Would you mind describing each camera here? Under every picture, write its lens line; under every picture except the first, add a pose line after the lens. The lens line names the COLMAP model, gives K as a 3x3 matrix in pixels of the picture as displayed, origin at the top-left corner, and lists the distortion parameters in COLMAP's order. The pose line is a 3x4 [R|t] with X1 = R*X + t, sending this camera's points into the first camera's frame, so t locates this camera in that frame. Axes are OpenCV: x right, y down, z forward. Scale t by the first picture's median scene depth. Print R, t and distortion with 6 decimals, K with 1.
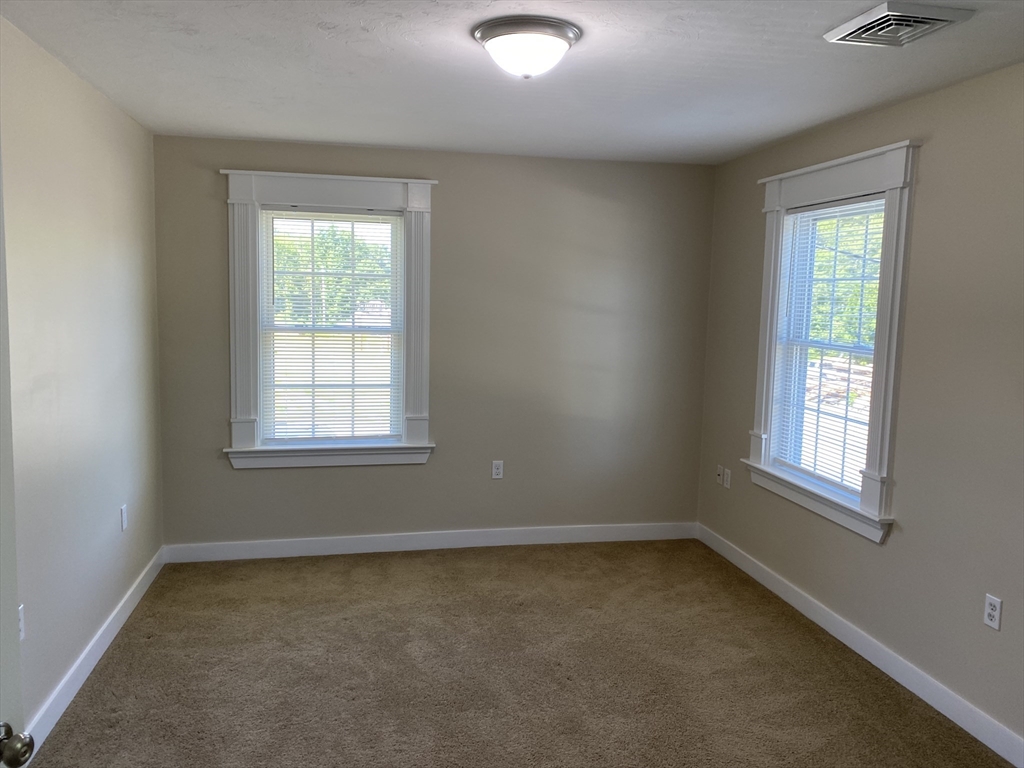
lens RADIAL K [[771.3, 0, 512.0], [0, 771.3, 384.0], [0, 0, 1]] dist [-0.073811, 0.081559]
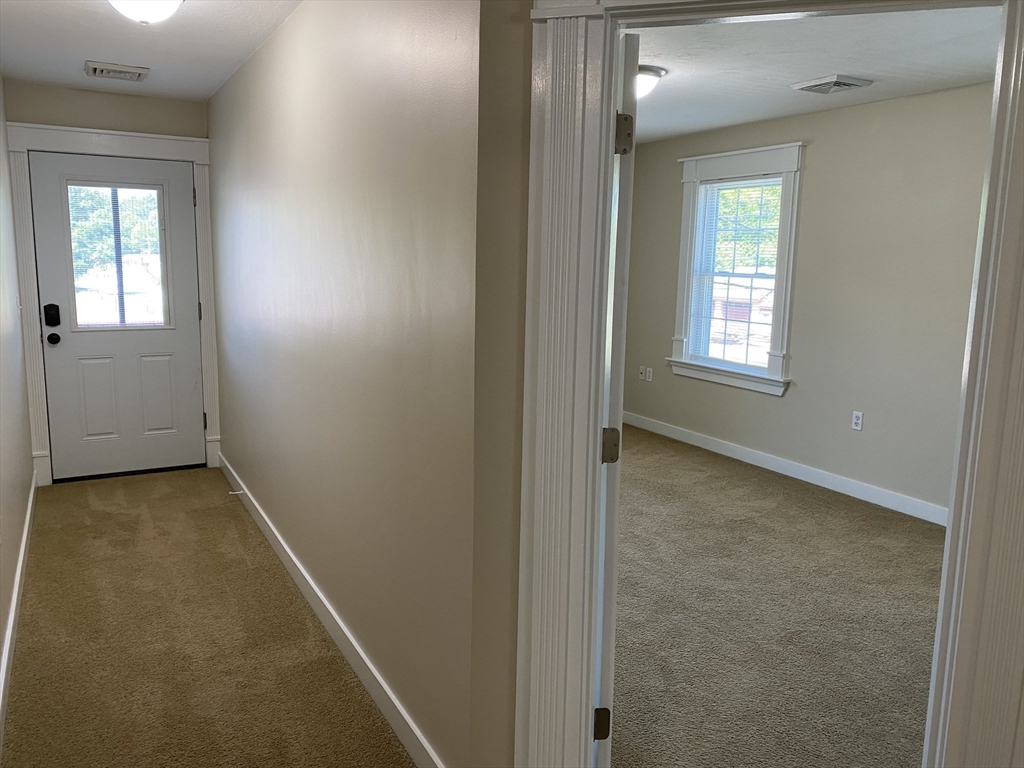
lens RADIAL K [[778.0, 0, 512.0], [0, 778.0, 384.0], [0, 0, 1]] dist [0.032184, -0.010761]
pose [[0.948312, -0.050370, 0.313318, -0.549793], [0.033285, 0.997665, 0.059644, 0.064743], [-0.315590, -0.046132, 0.947773, -0.367106]]
